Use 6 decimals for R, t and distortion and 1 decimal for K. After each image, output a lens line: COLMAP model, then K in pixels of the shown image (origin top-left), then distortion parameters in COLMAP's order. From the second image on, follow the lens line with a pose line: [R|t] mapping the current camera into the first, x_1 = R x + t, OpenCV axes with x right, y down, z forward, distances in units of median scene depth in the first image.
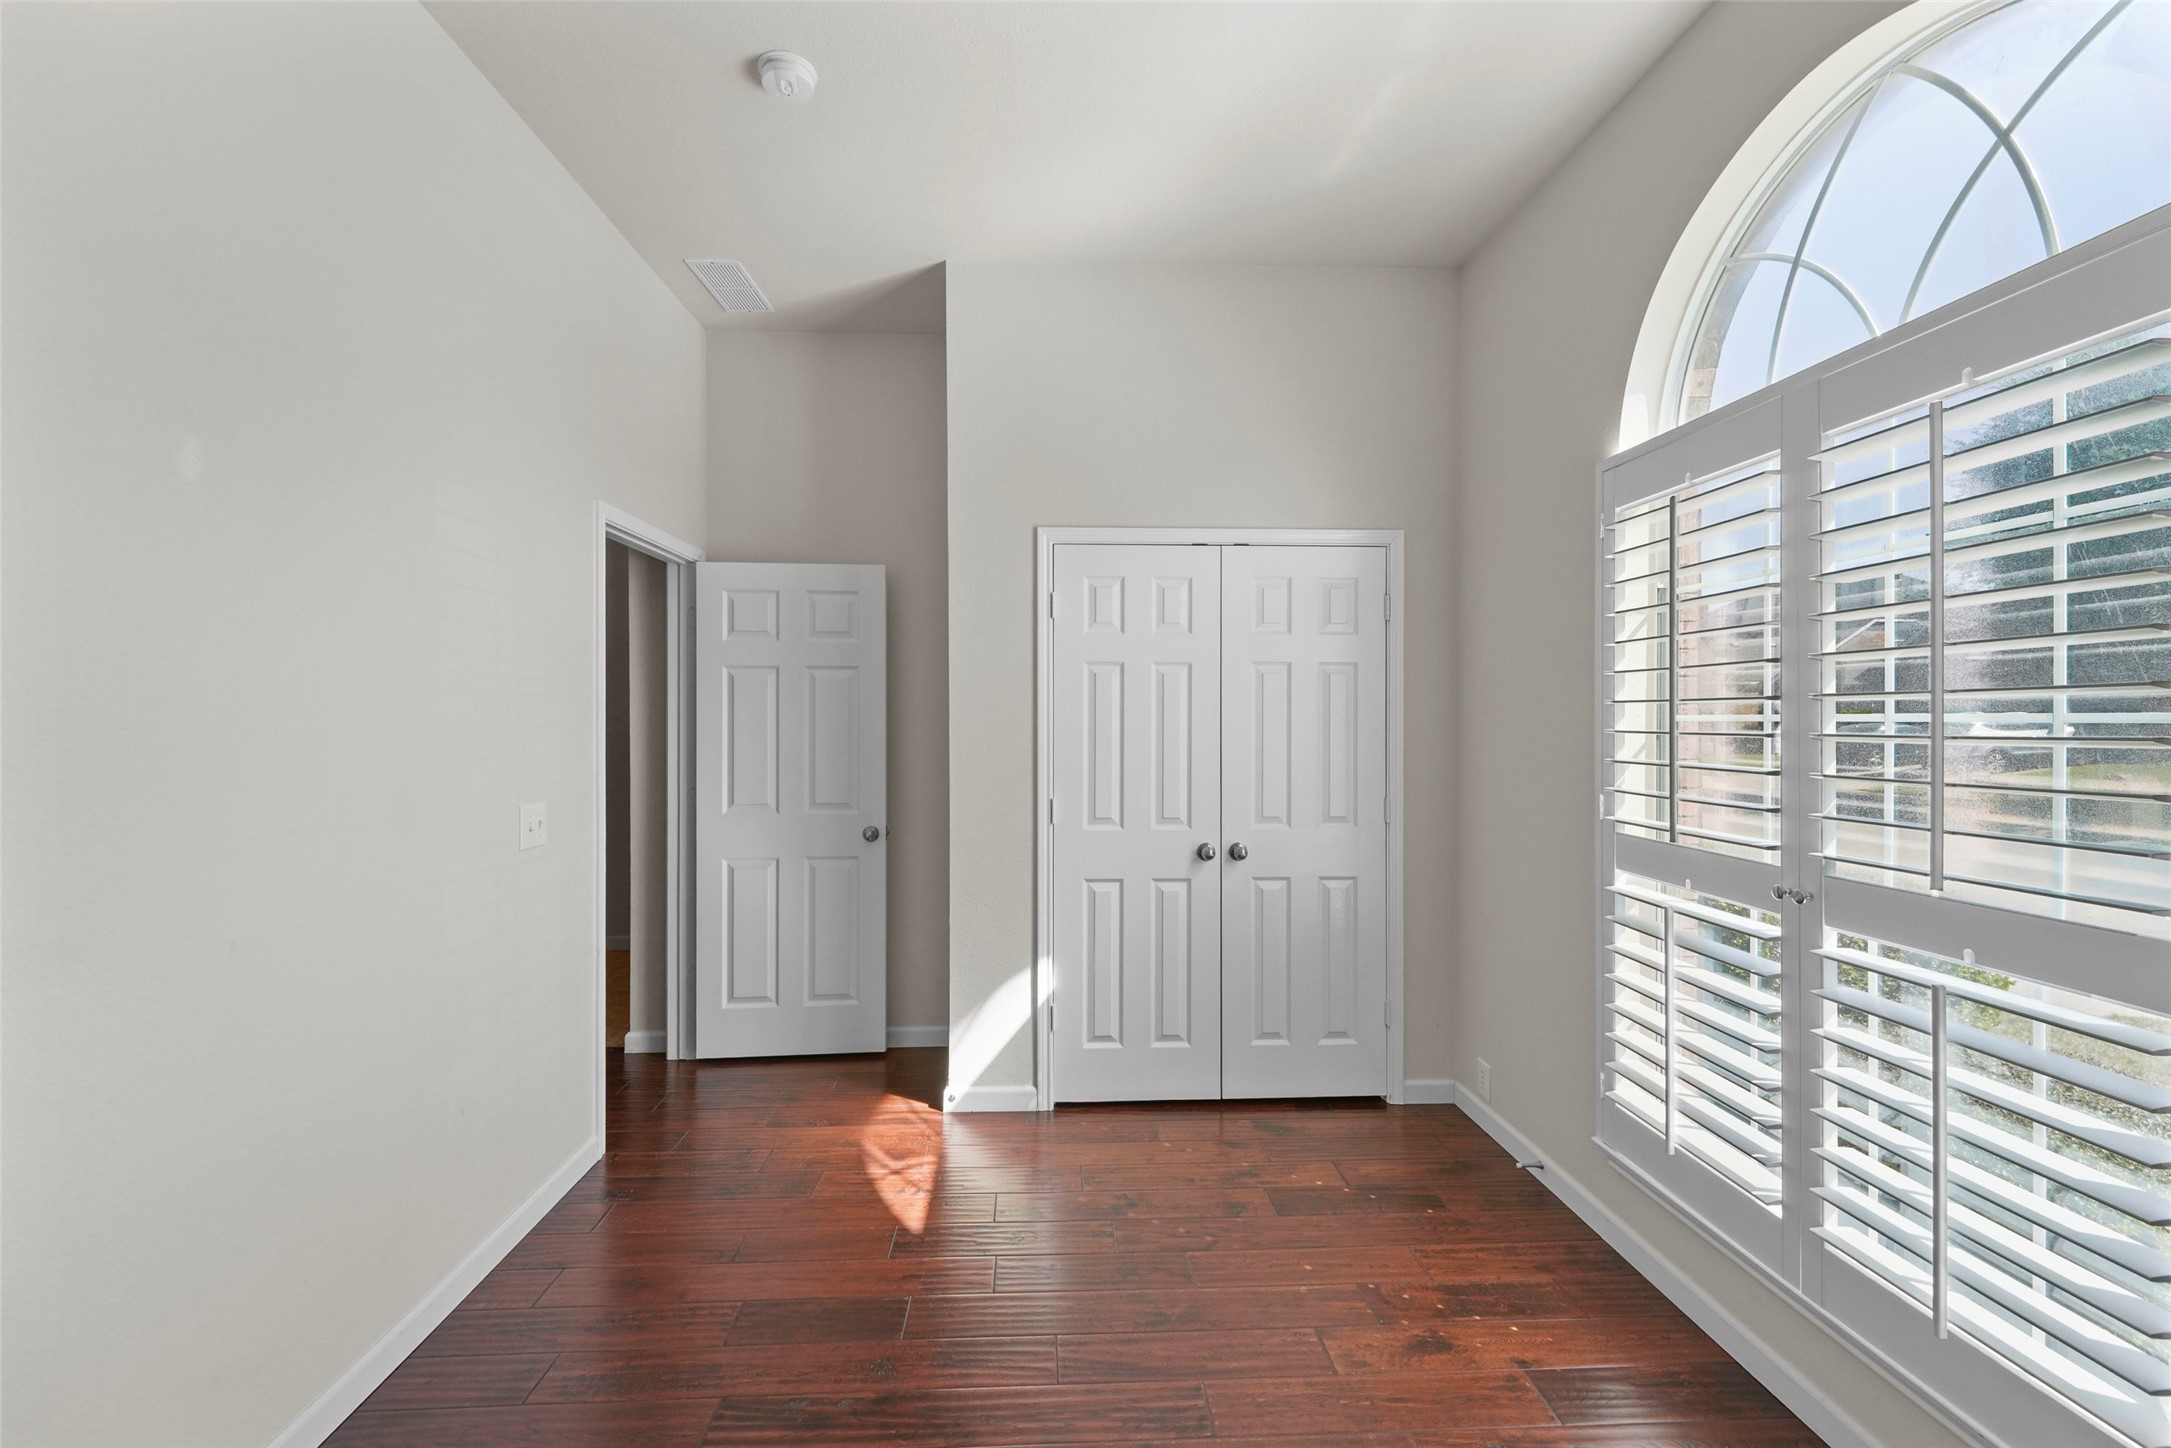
lens RADIAL K [[866.1, 0, 1082.1], [0, 866.1, 719.5], [0, 0, 1]] dist [0.003383, 0.000216]
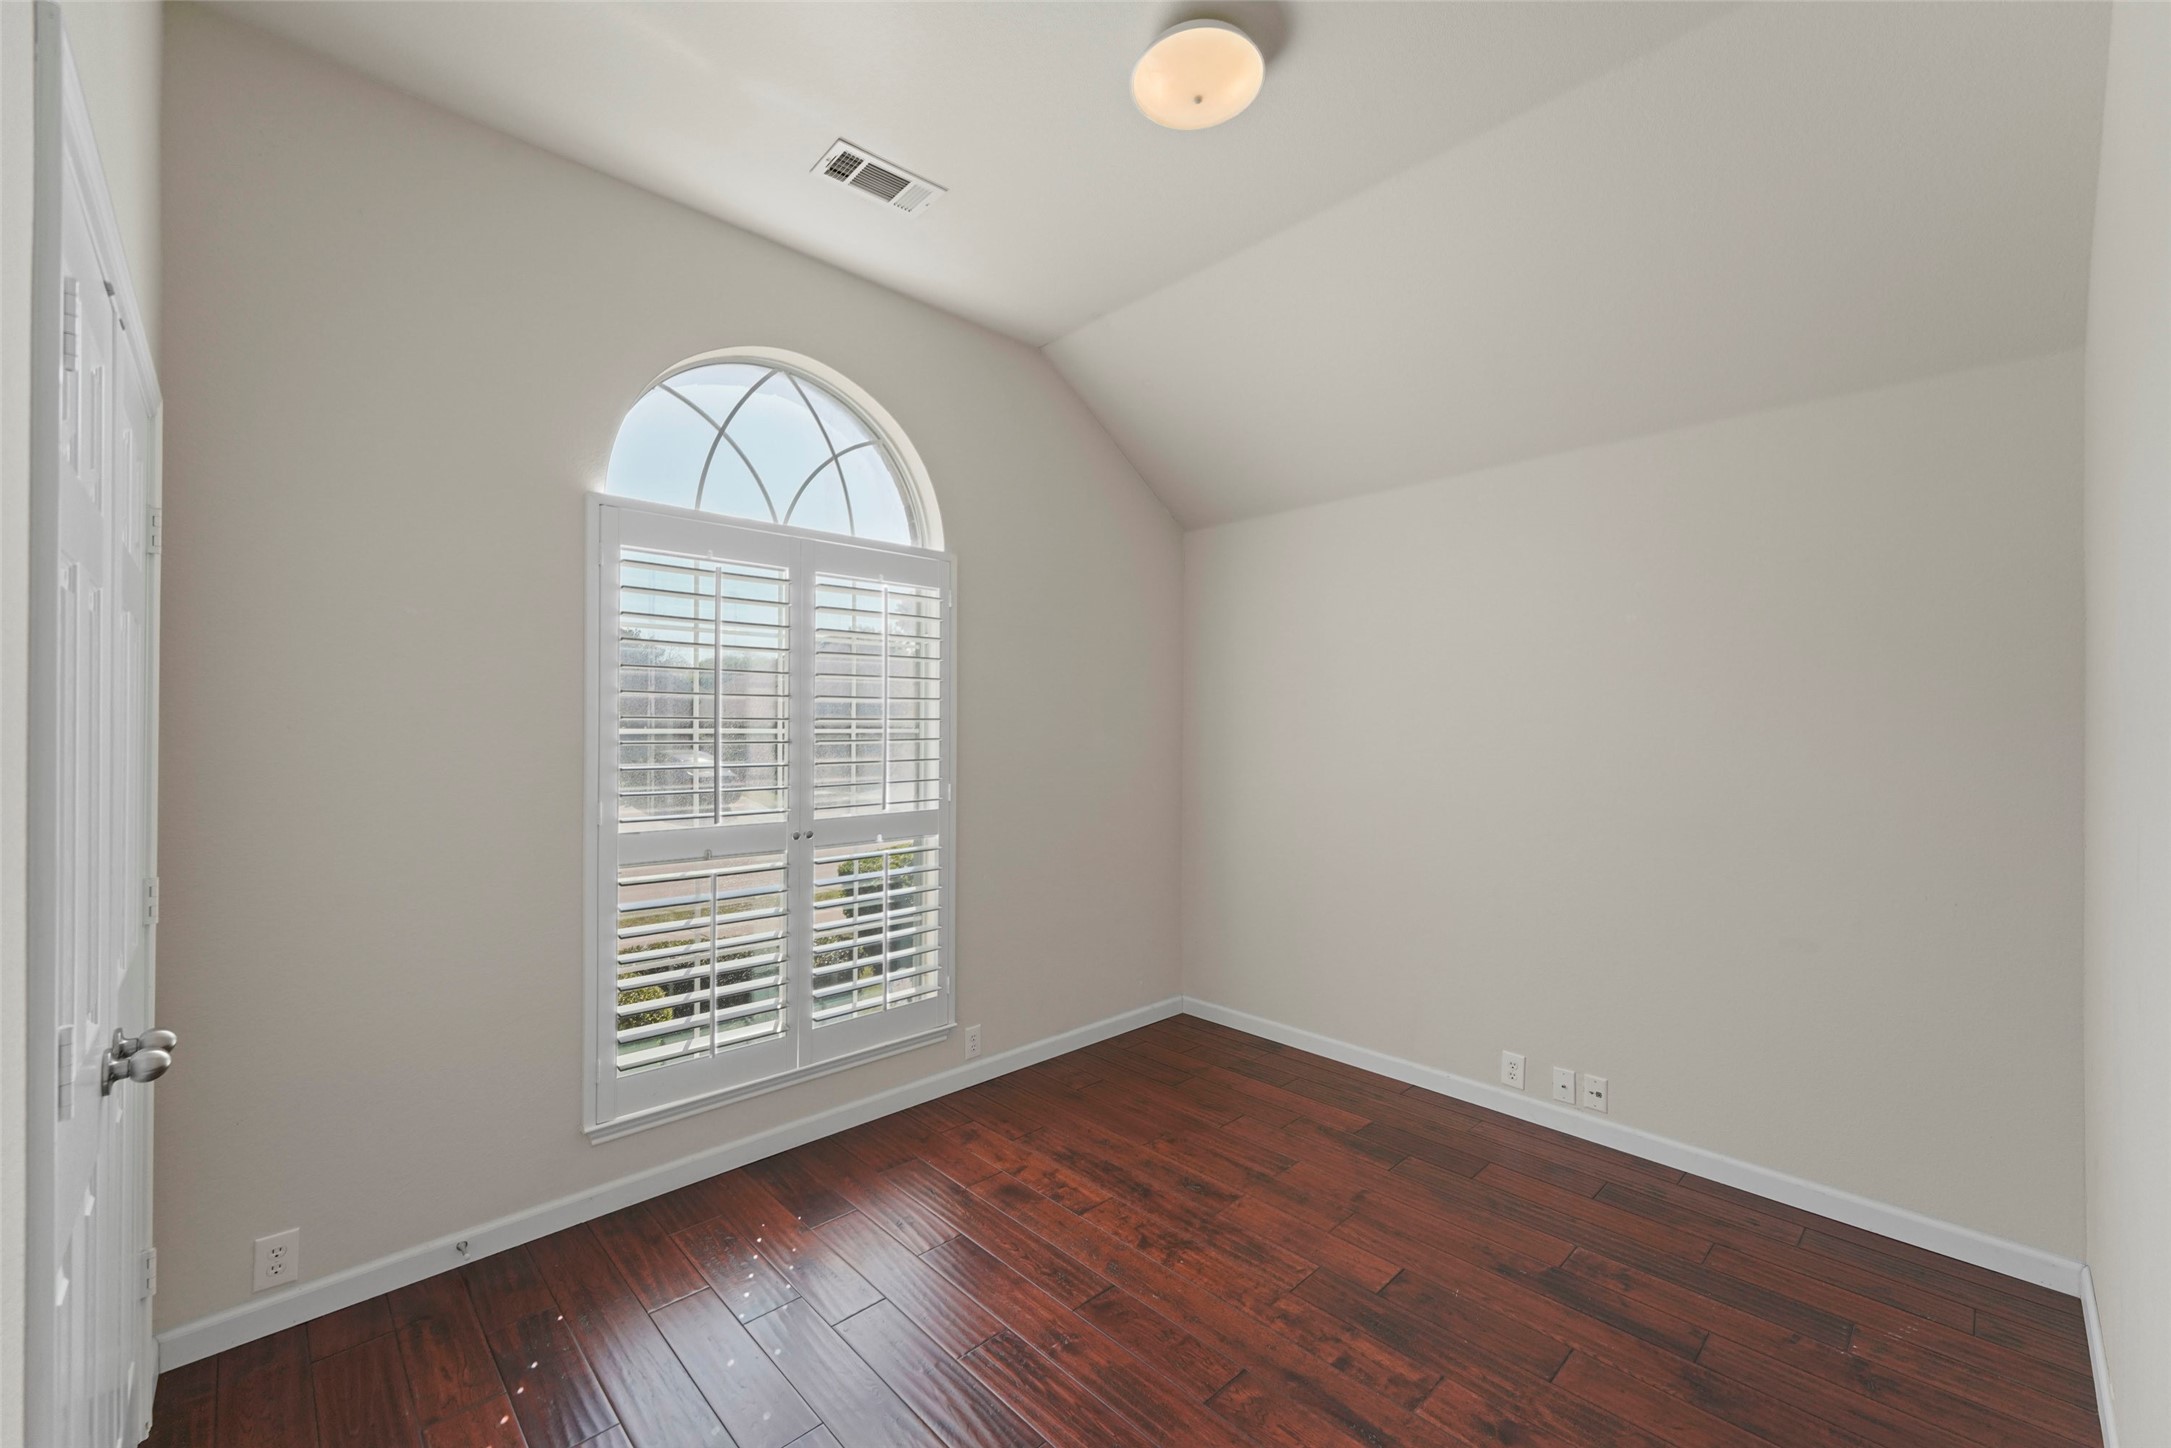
lens RADIAL K [[866.1, 0, 1085.5], [0, 866.1, 726.7], [0, 0, 1]] dist [0.003383, 0.000216]
pose [[-0.663464, 0.001317, 0.748207, -0.638437], [0.000571, 0.999999, -0.001254, -0.007853], [-0.748208, -0.000405, -0.663464, 1.331841]]
